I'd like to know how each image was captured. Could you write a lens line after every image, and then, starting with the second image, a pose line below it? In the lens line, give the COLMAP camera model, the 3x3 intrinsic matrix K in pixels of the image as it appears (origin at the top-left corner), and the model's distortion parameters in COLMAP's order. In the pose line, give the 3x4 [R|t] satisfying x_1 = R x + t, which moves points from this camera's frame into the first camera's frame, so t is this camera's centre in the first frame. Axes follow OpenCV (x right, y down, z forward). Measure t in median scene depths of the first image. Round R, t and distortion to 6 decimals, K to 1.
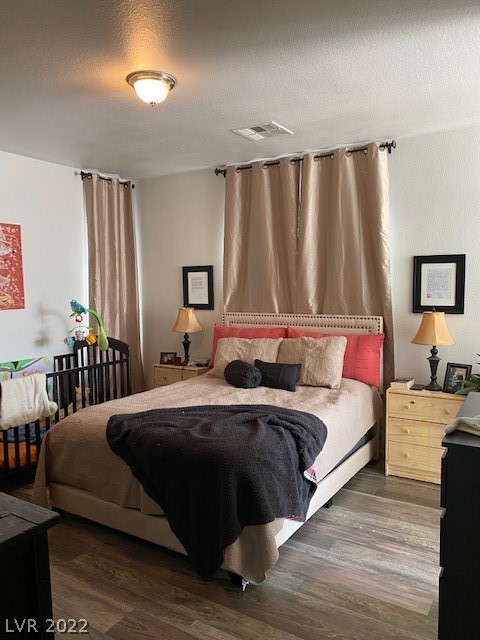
lens RADIAL K [[489.7, 0, 240.2], [0, 489.7, 323.4], [0, 0, 1]] dist [0.044612, -0.051518]
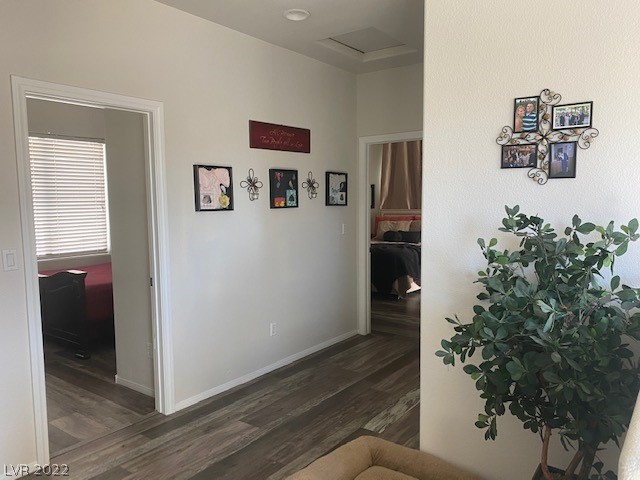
lens RADIAL K [[489.7, 0, 318.8], [0, 489.7, 245.4], [0, 0, 1]] dist [0.044612, -0.051518]
pose [[0.996051, 0.013840, -0.087695, -0.128717], [-0.012675, 0.999824, 0.013825, 0.118940], [0.087871, -0.012659, 0.996051, -1.146263]]
